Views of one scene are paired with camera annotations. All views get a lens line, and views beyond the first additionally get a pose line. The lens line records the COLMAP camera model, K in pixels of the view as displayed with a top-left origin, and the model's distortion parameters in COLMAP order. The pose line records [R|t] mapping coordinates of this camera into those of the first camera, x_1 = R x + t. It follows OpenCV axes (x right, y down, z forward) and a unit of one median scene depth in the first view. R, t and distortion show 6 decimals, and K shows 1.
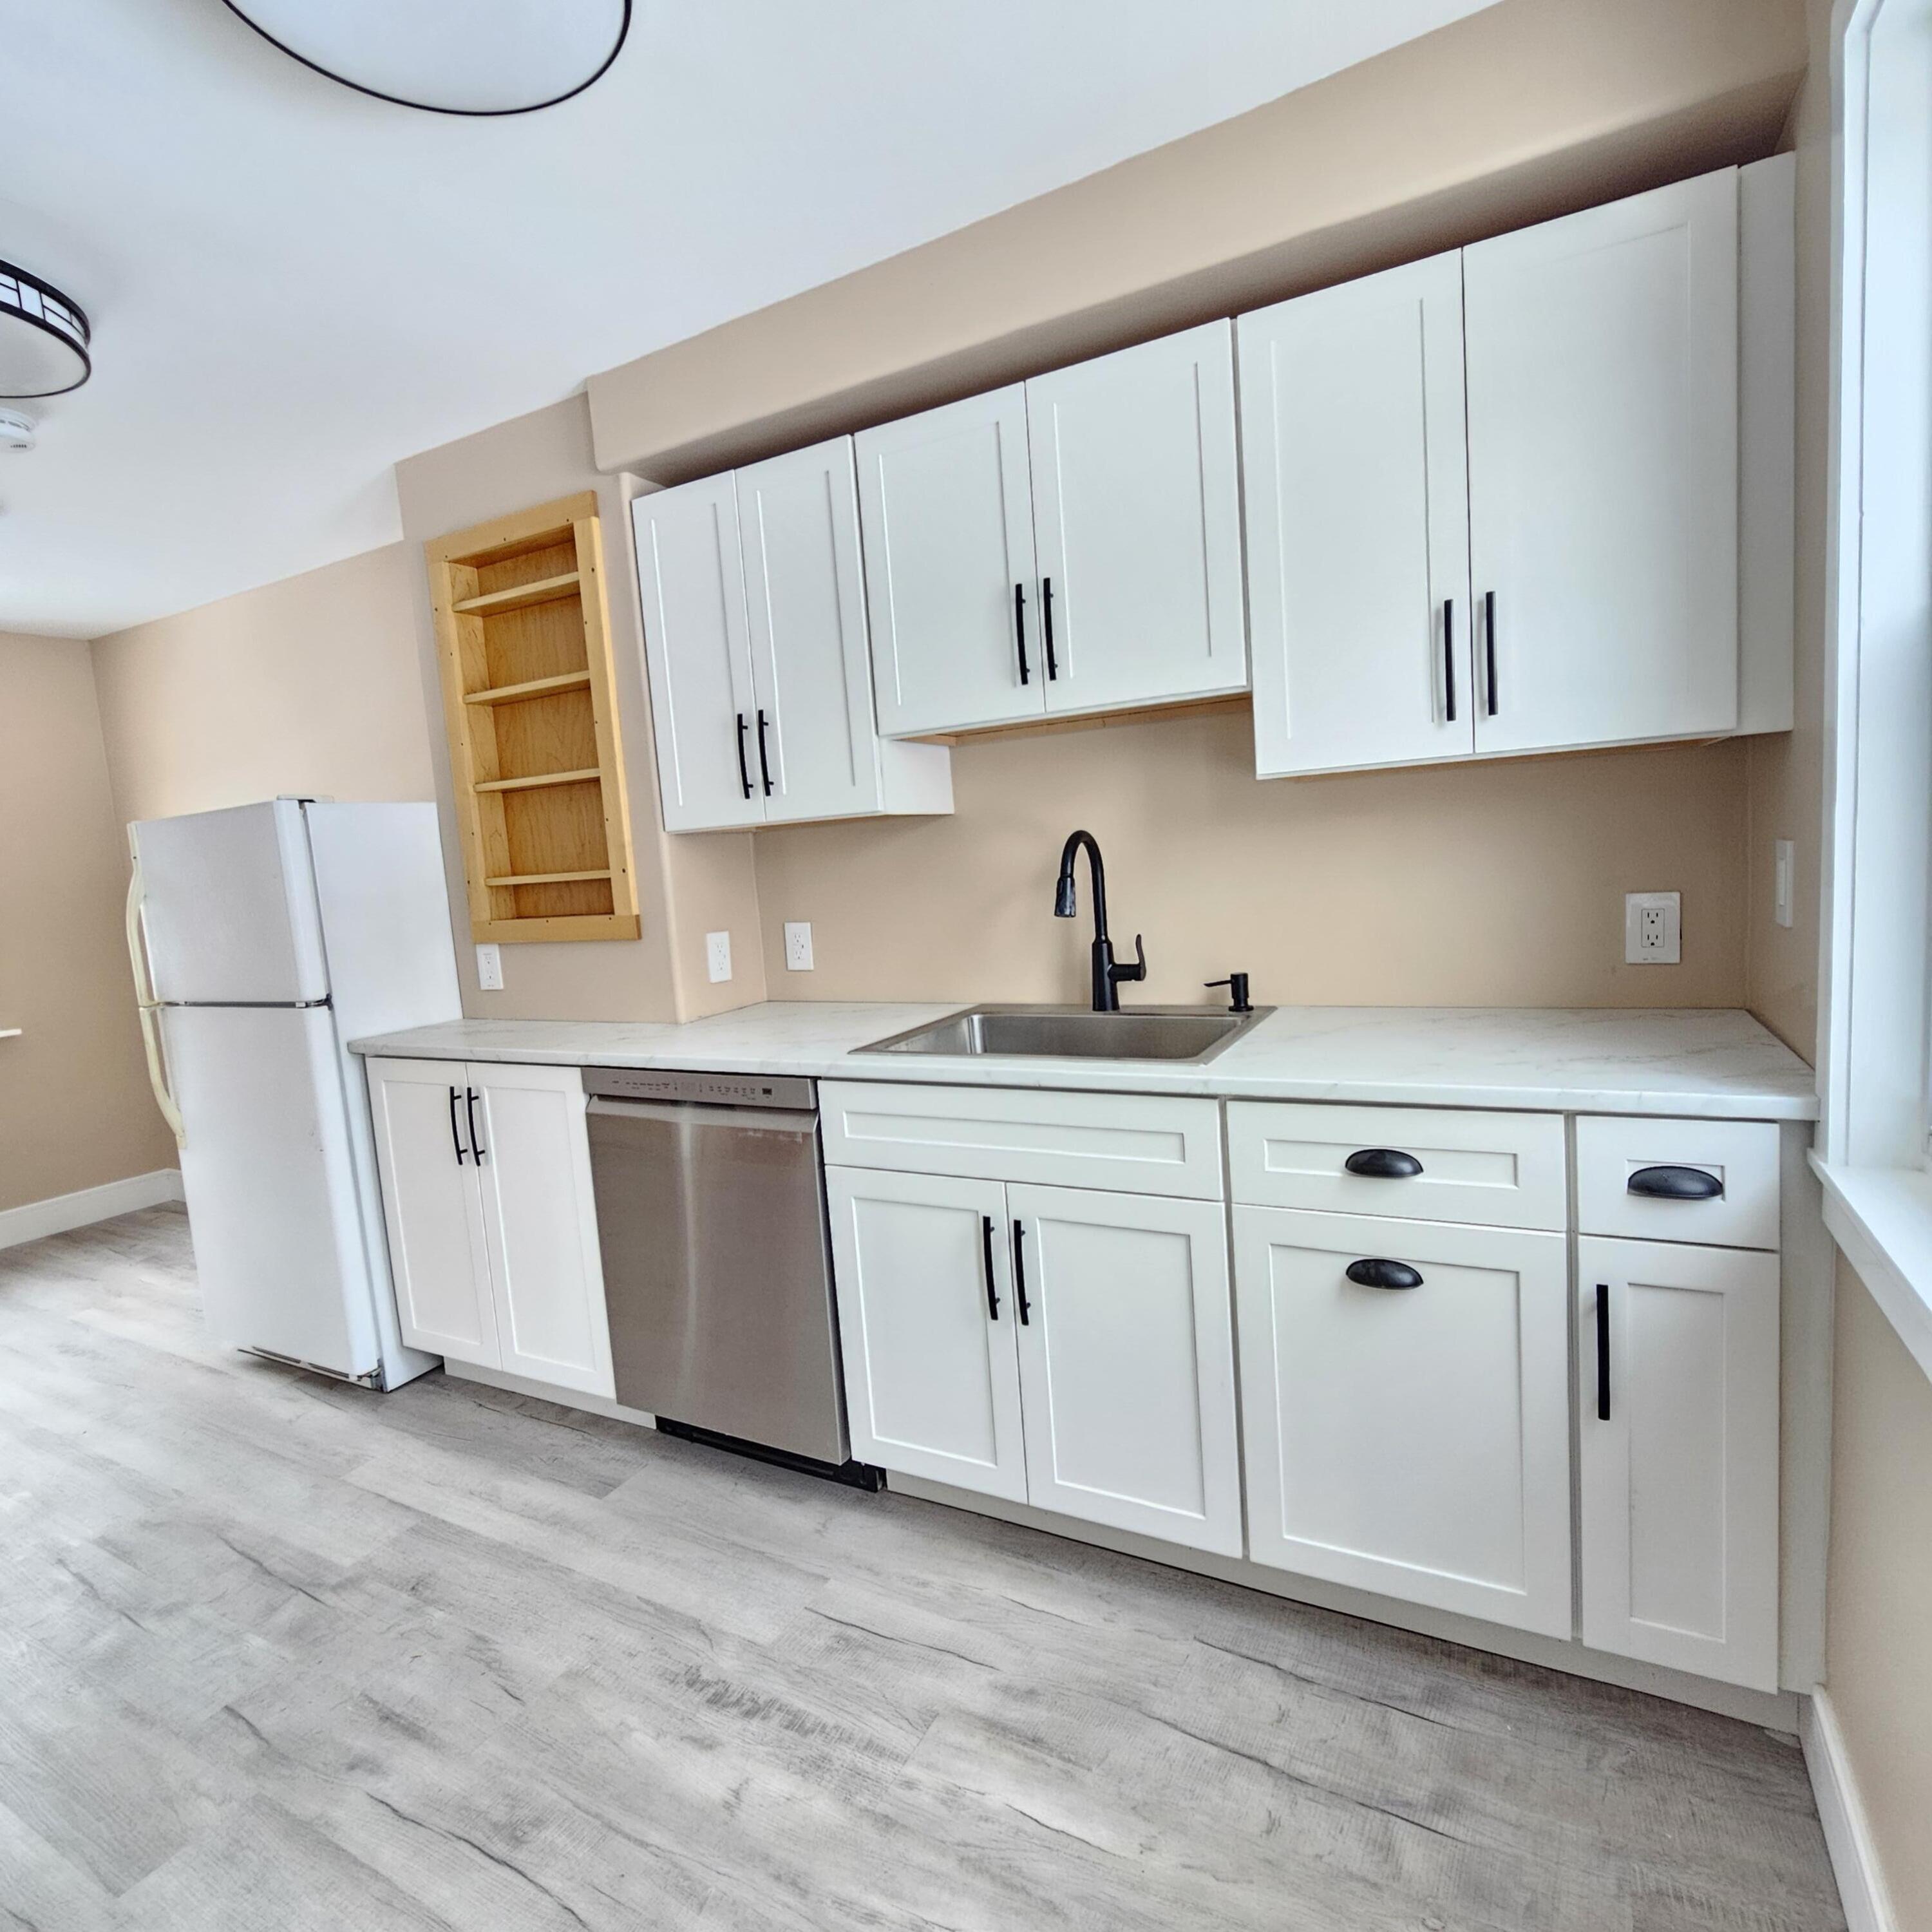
lens RADIAL K [[1052.2, 0, 955.3], [0, 1052.2, 959.0], [0, 0, 1]] dist [0.000180, 0.000041]
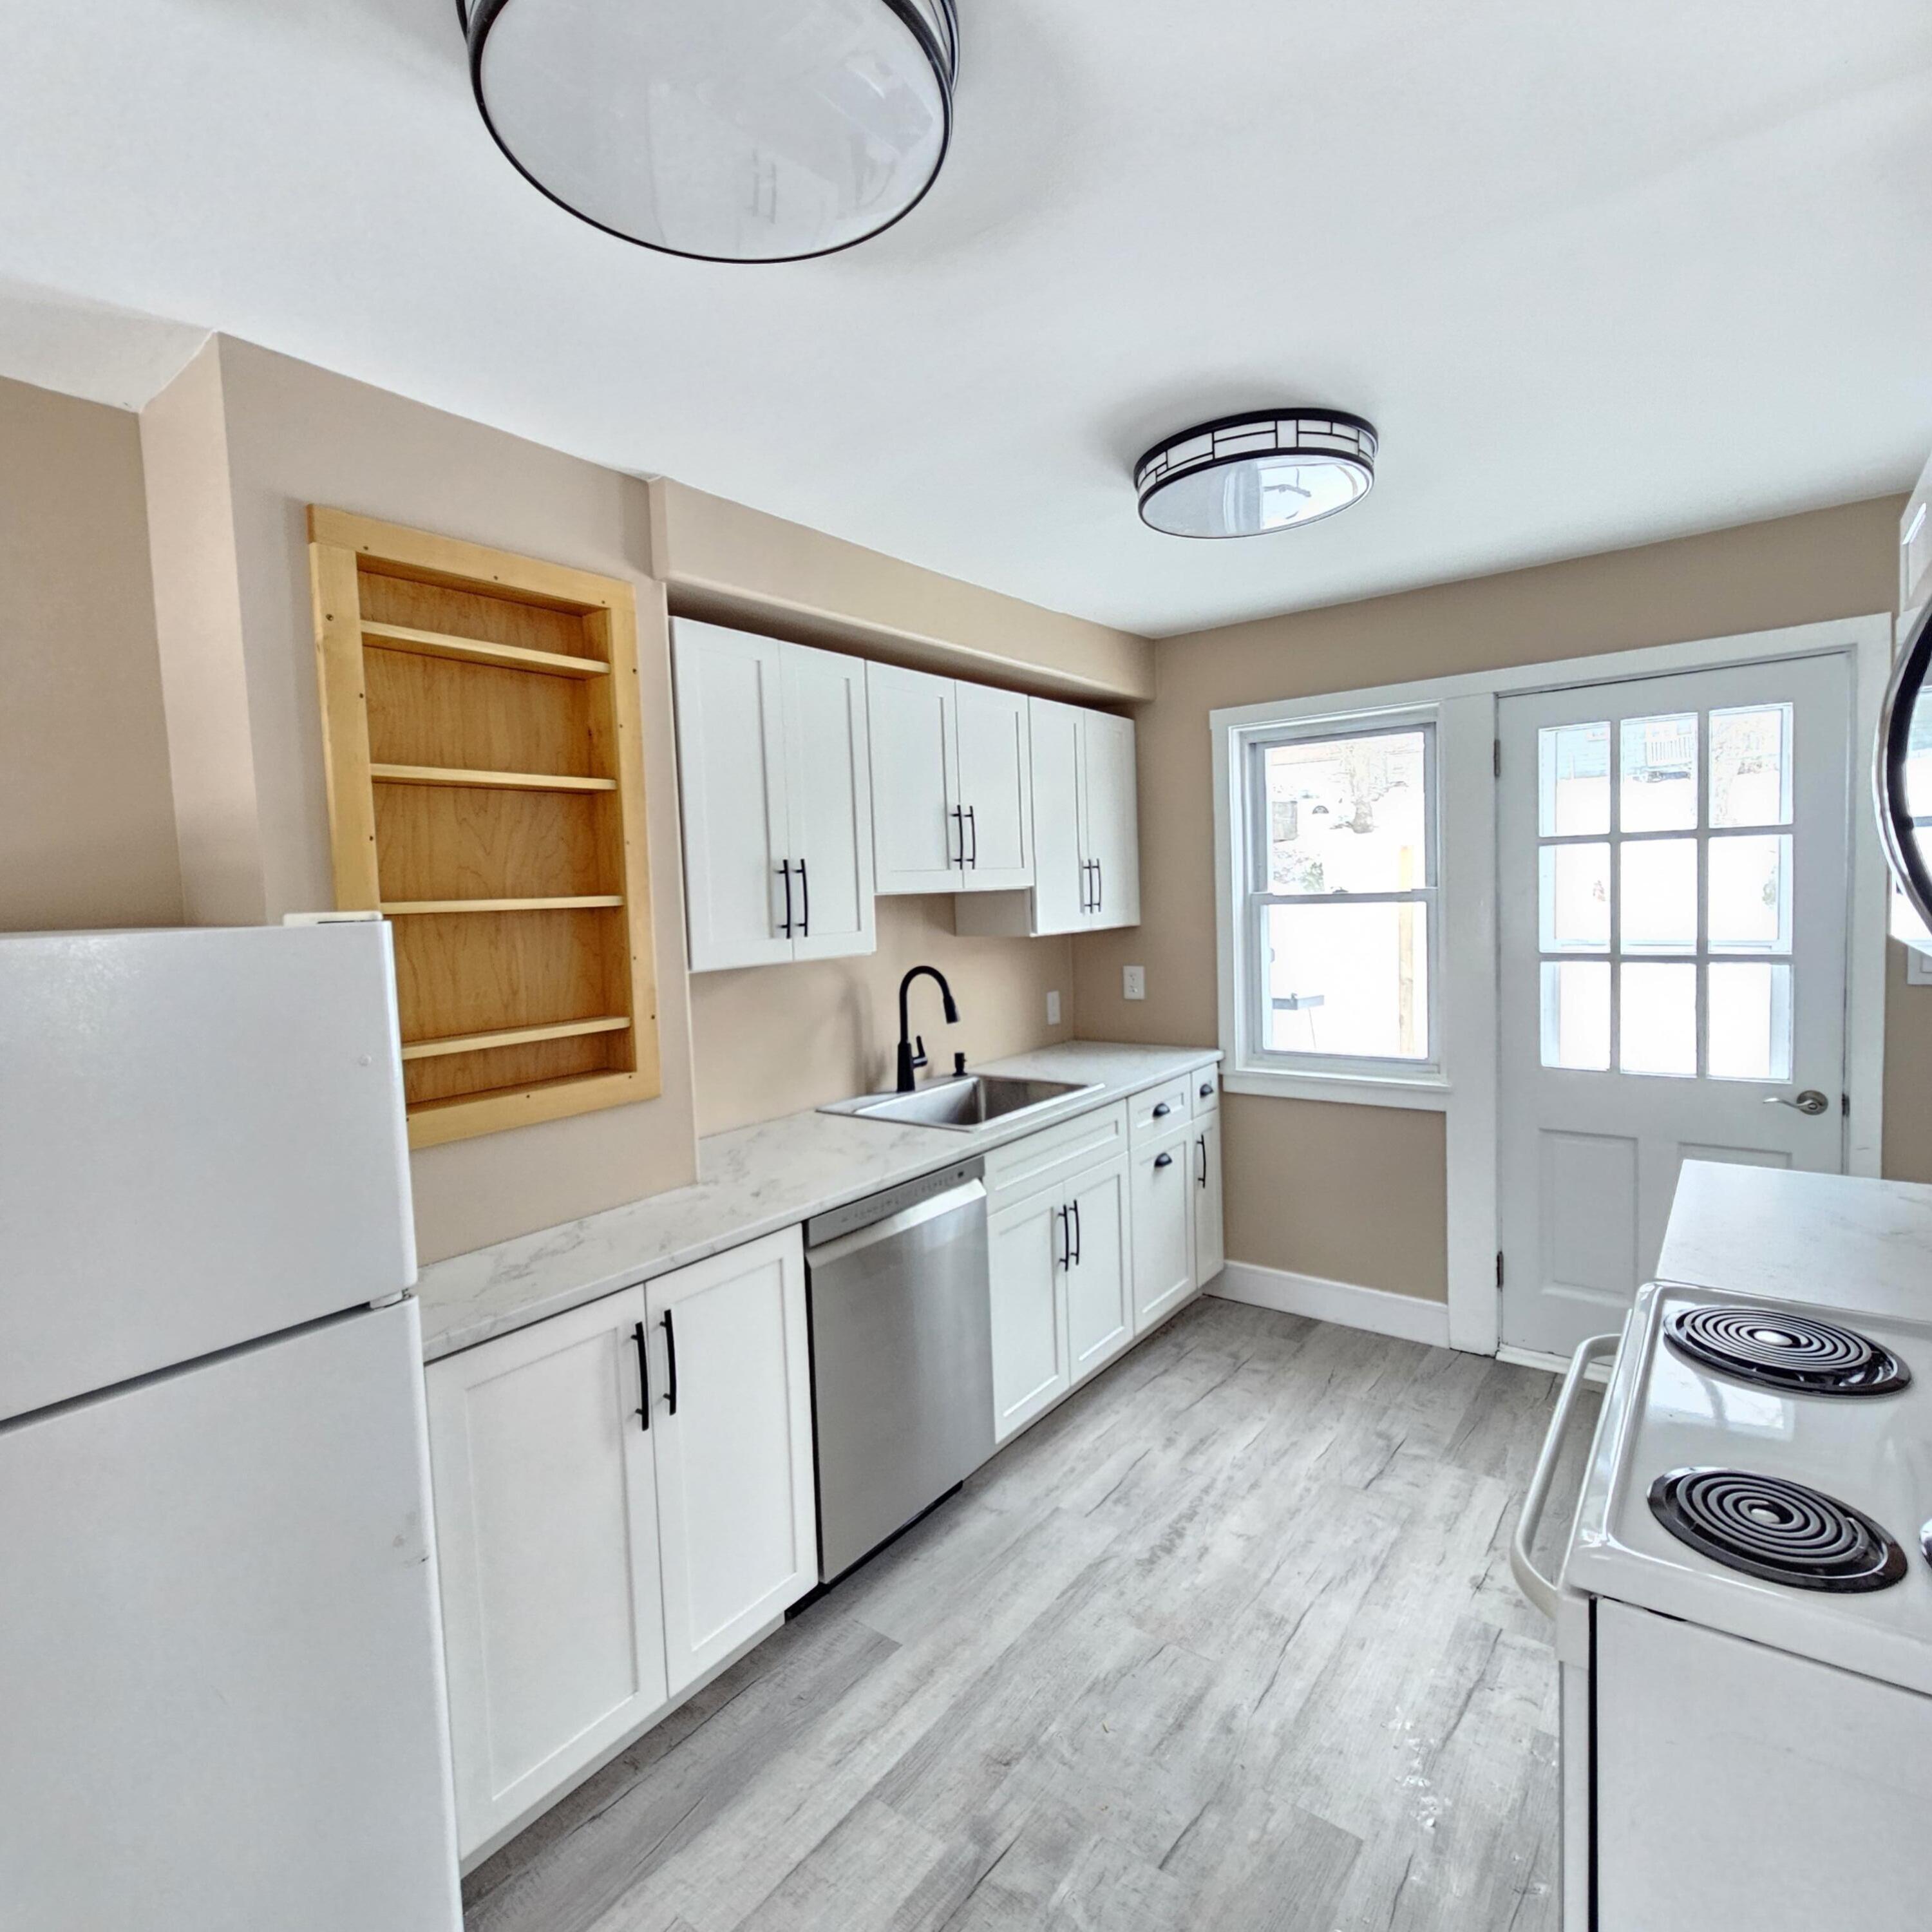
lens RADIAL K [[1052.2, 0, 955.3], [0, 1052.2, 959.0], [0, 0, 1]] dist [0.000180, 0.000041]
pose [[0.155268, 0.000046, 0.987872, -1.561543], [0.129083, 0.991425, -0.020334, -0.113324], [-0.979403, 0.130675, 0.153931, 0.862685]]
